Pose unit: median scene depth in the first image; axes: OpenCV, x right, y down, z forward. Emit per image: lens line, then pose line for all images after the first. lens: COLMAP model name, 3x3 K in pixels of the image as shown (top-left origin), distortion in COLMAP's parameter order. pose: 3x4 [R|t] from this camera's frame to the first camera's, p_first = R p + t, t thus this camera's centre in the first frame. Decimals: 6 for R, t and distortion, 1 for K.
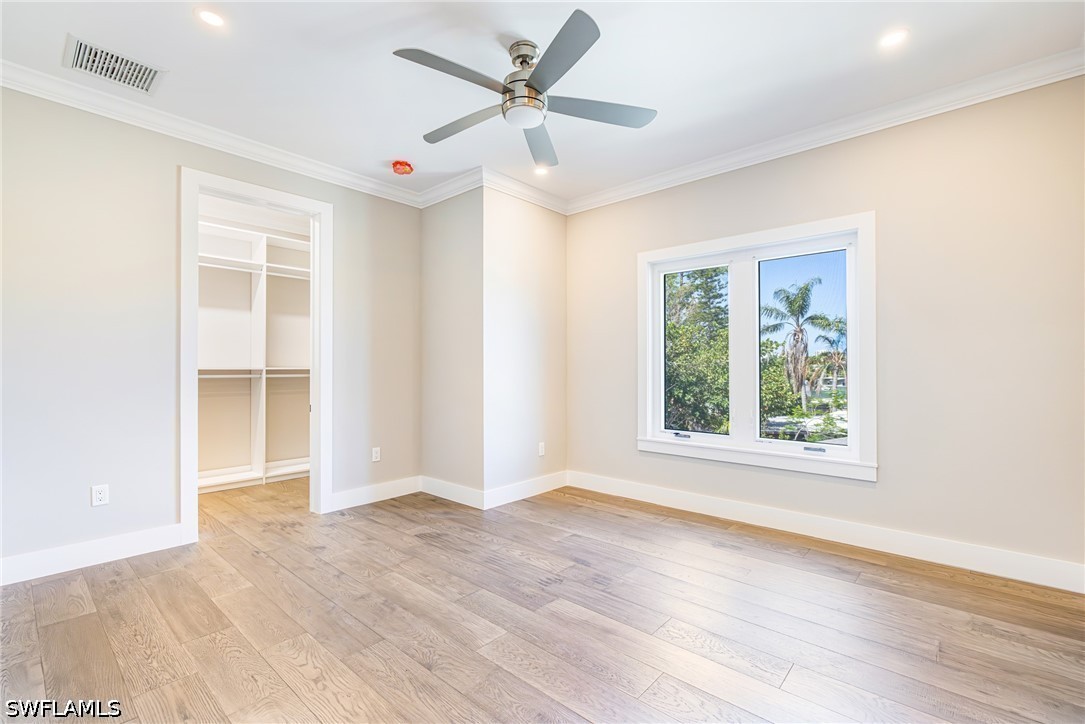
lens RADIAL K [[471.0, 0, 571.4], [0, 471.0, 371.2], [0, 0, 1]] dist [0.002519, -0.000549]
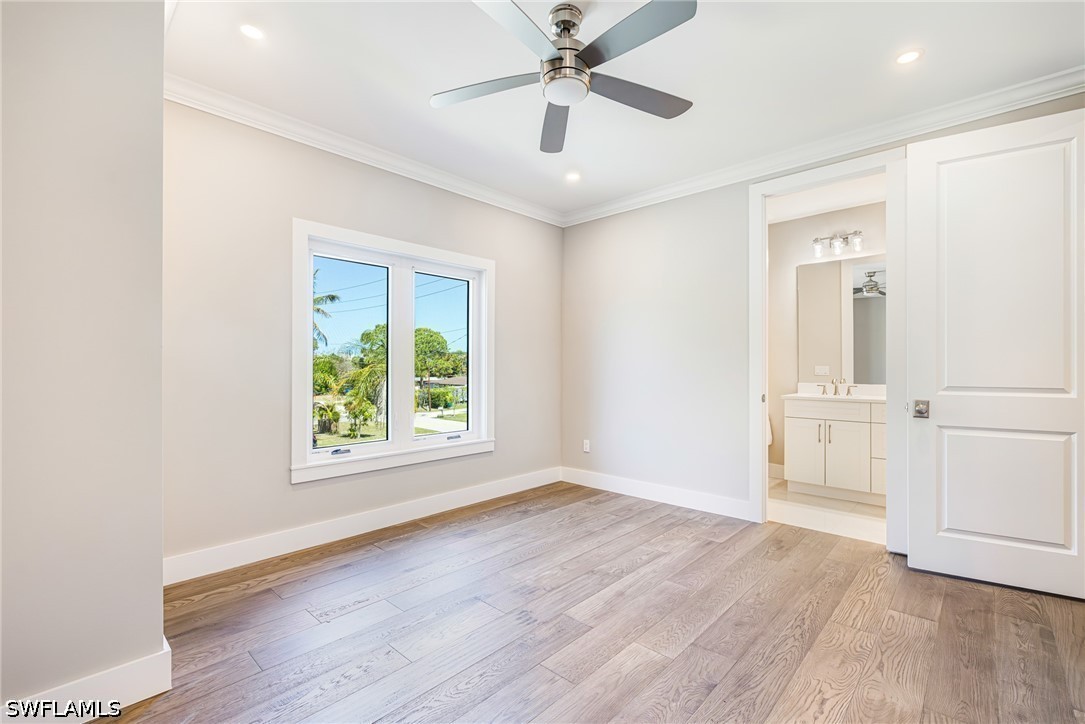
lens RADIAL K [[471.0, 0, 540.3], [0, 471.0, 362.6], [0, 0, 1]] dist [0.002519, -0.000549]
pose [[0.065075, 0.011118, 0.997818, -0.806194], [0.007931, 0.999901, -0.011658, -0.012998], [-0.997849, 0.008672, 0.064980, 0.801921]]
